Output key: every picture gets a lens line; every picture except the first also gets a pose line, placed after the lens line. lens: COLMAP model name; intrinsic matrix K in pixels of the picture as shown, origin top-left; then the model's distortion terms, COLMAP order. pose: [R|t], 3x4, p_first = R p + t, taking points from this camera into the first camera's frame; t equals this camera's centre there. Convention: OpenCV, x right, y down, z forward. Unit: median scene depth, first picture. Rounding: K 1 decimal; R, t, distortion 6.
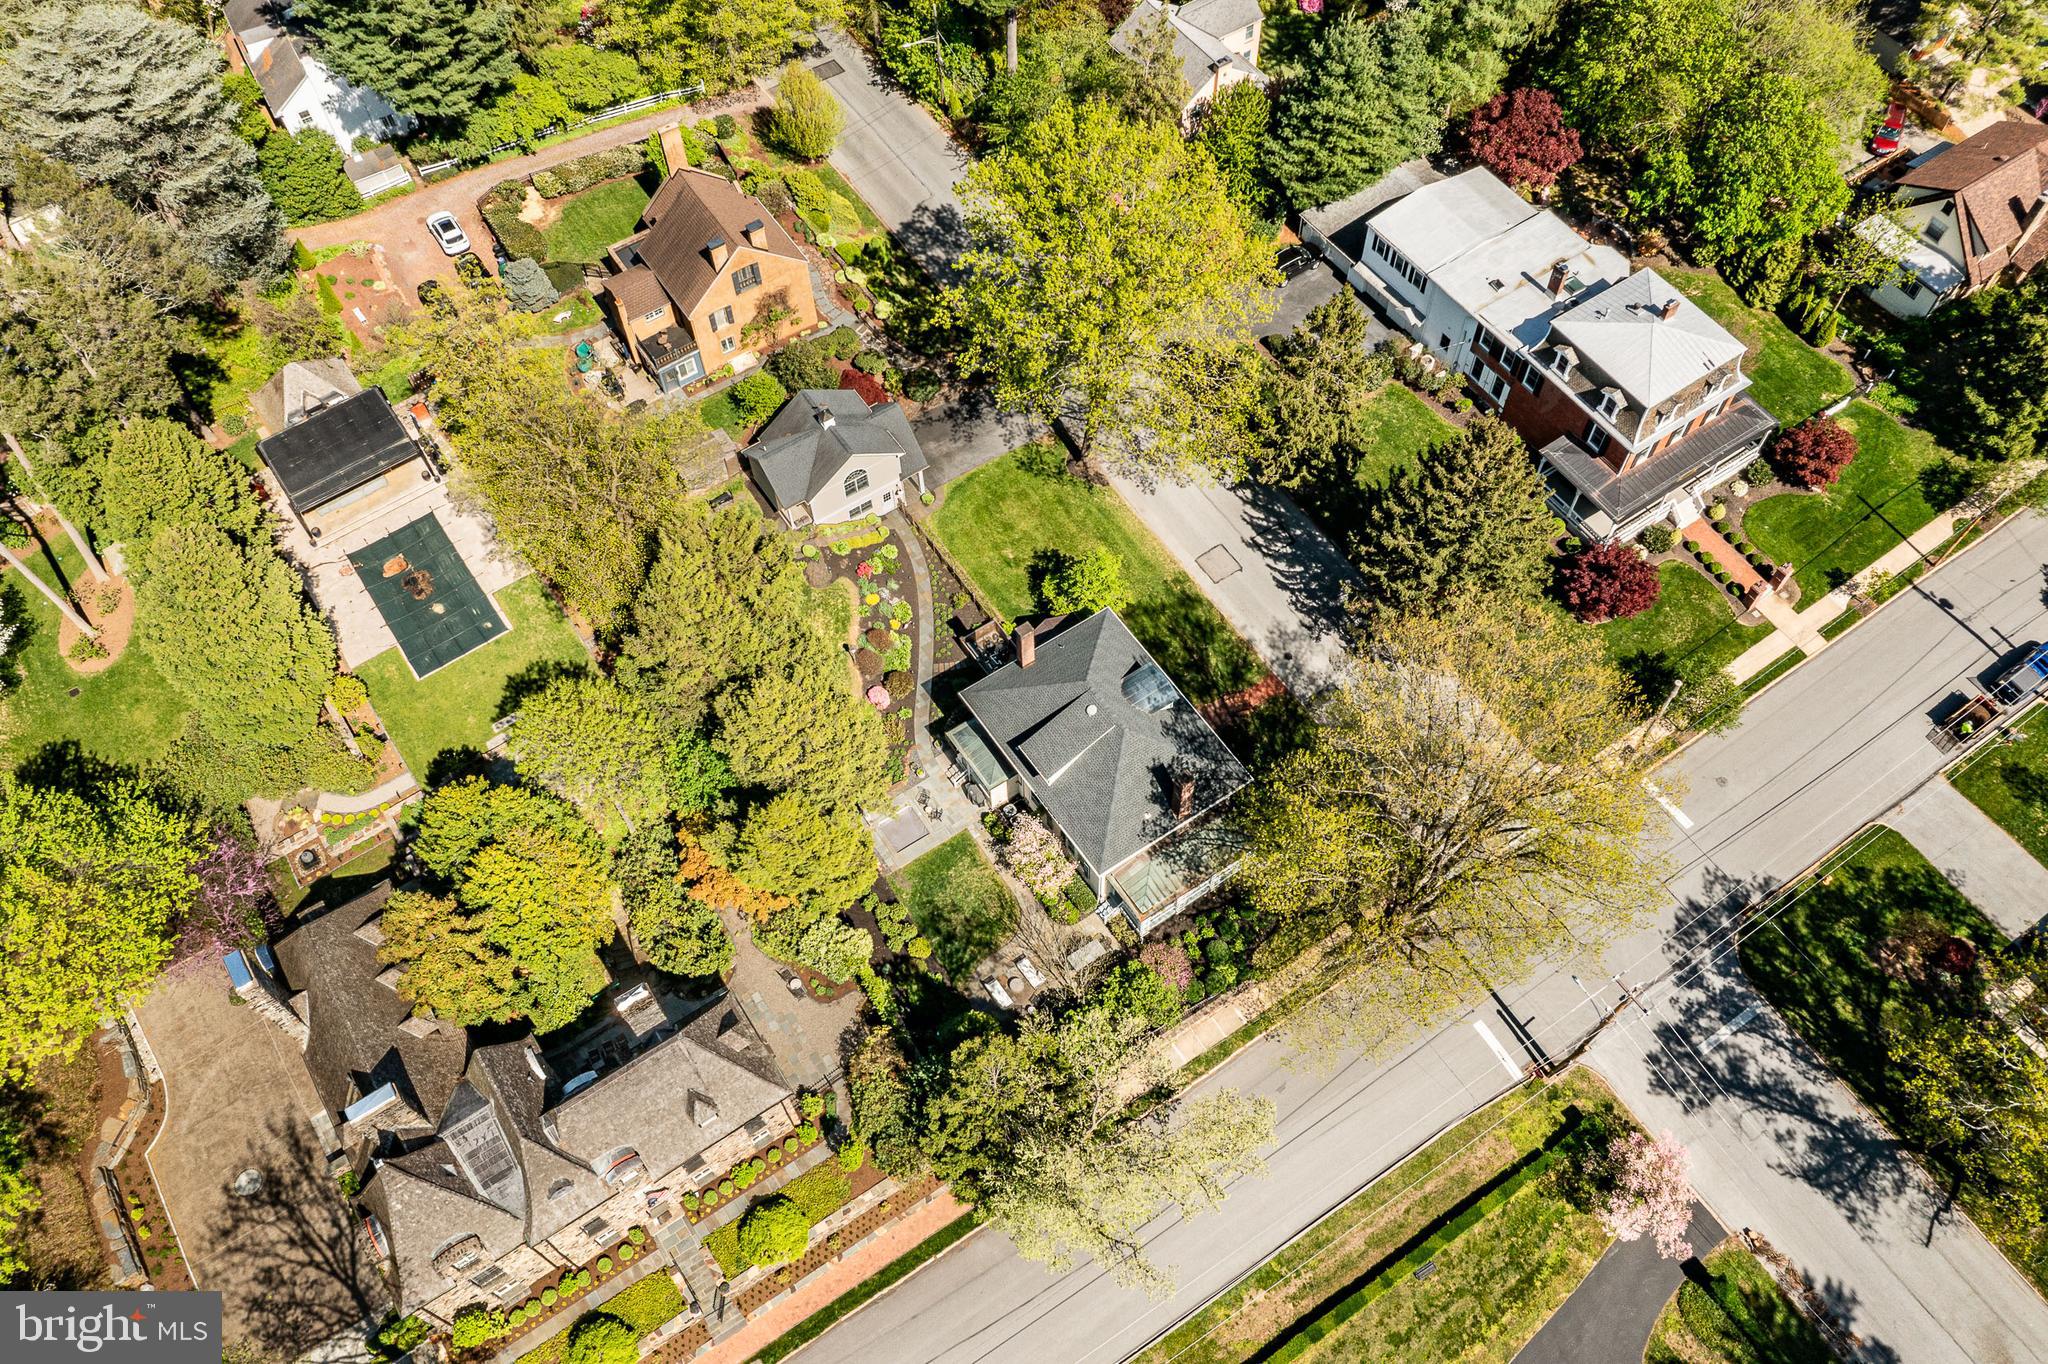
lens RADIAL K [[1604.2, 0, 1030.7], [0, 1604.2, 680.2], [0, 0, 1]] dist [-0.002832, 0.004356]
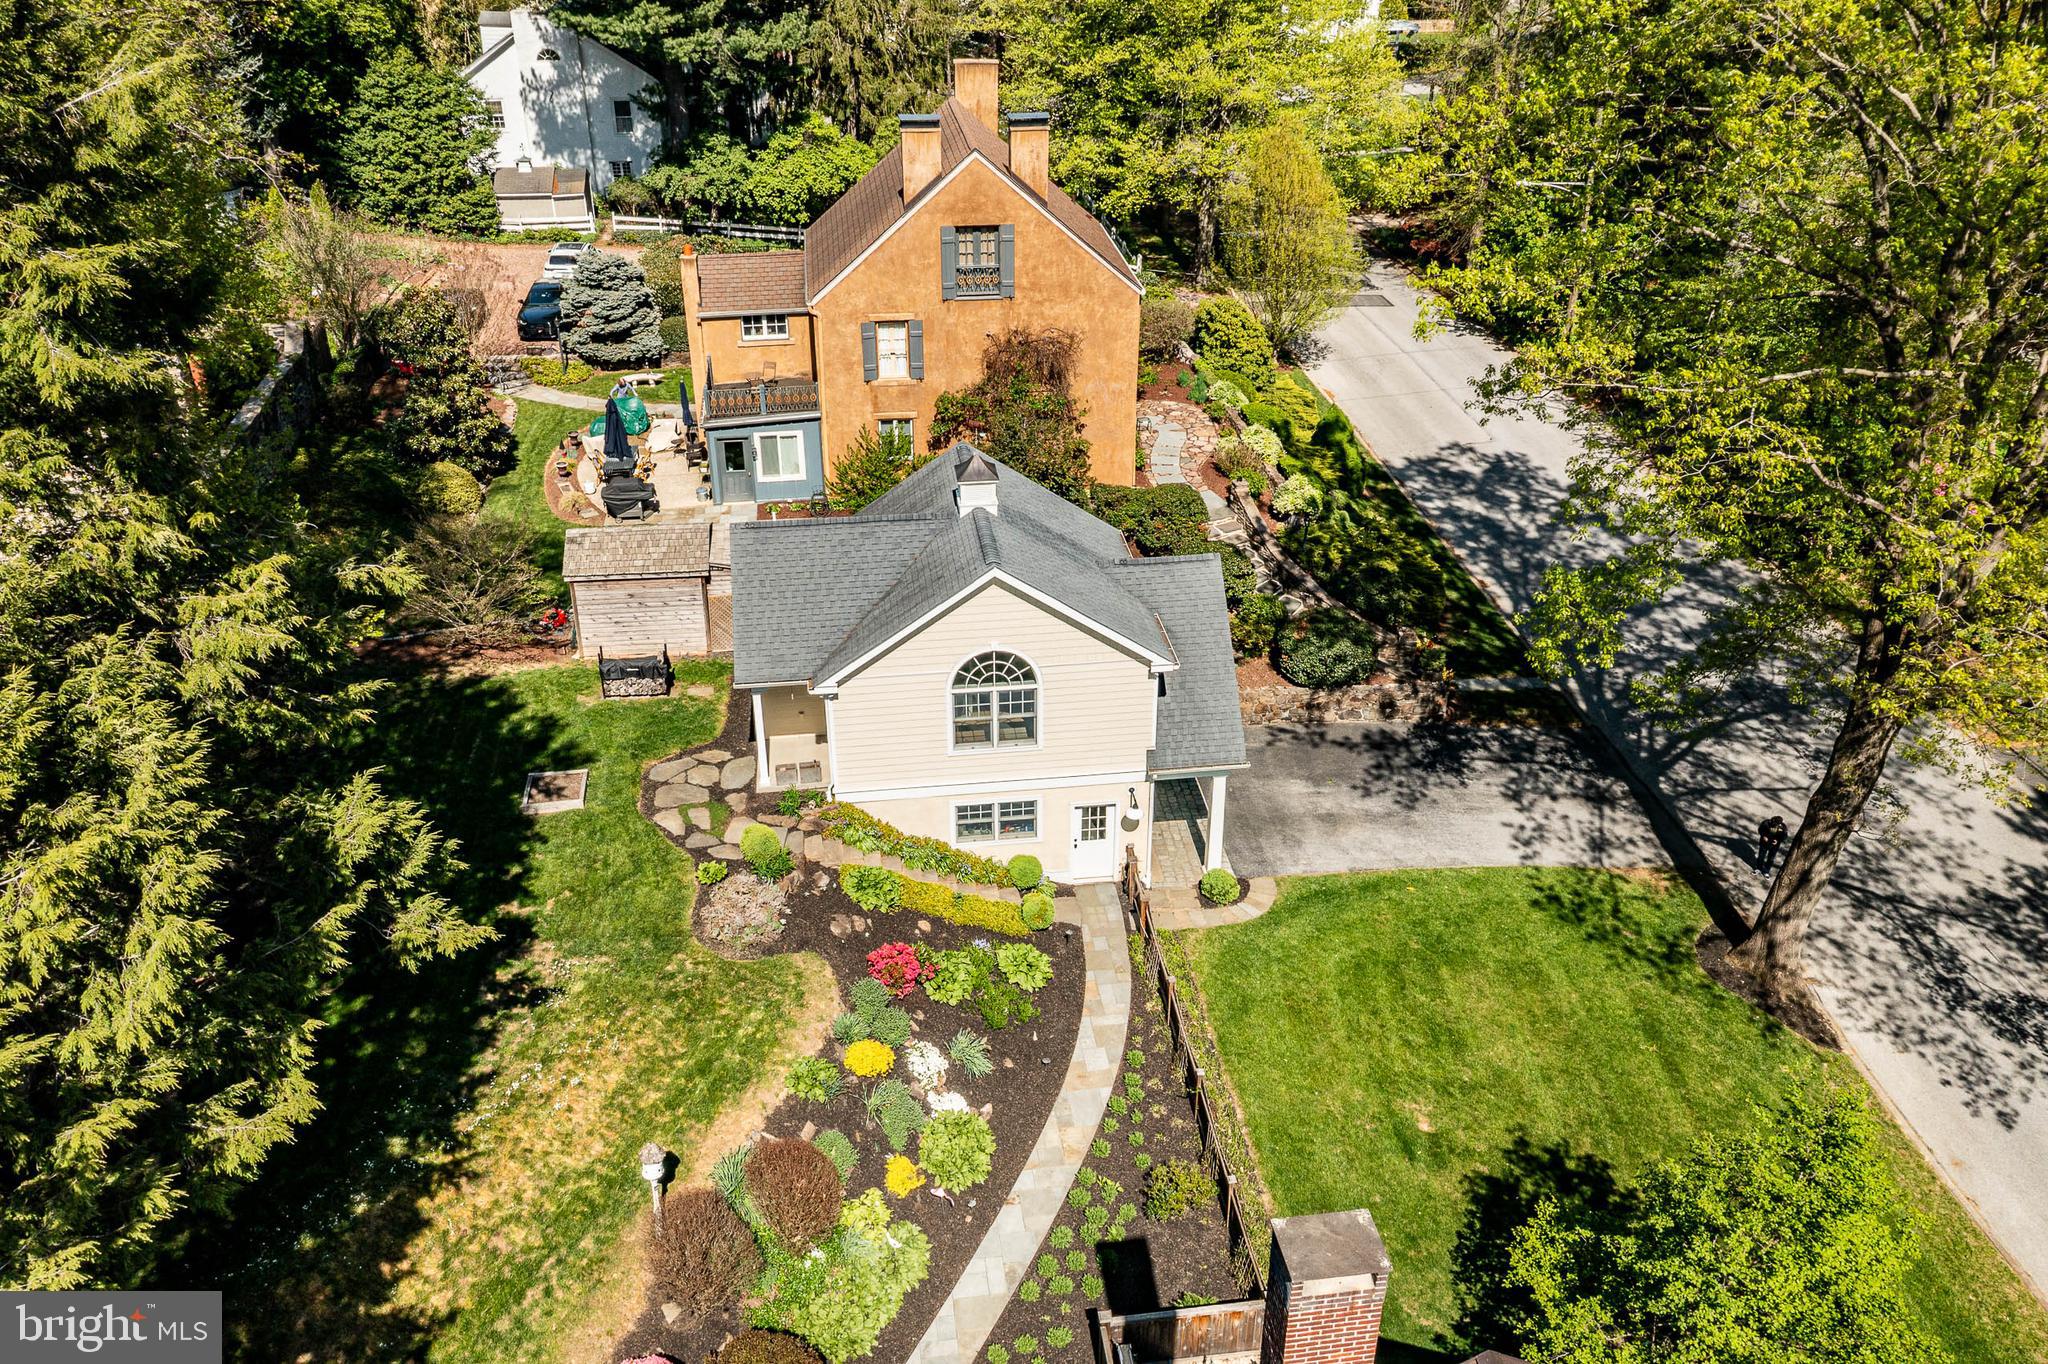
lens RADIAL K [[1604.2, 0, 1030.7], [0, 1604.2, 680.2], [0, 0, 1]] dist [-0.002832, 0.004356]
pose [[0.896238, 0.234320, -0.376632, 0.012044], [-0.387677, 0.826396, -0.408381, -0.002928], [0.215555, 0.512019, 0.831488, 0.692261]]
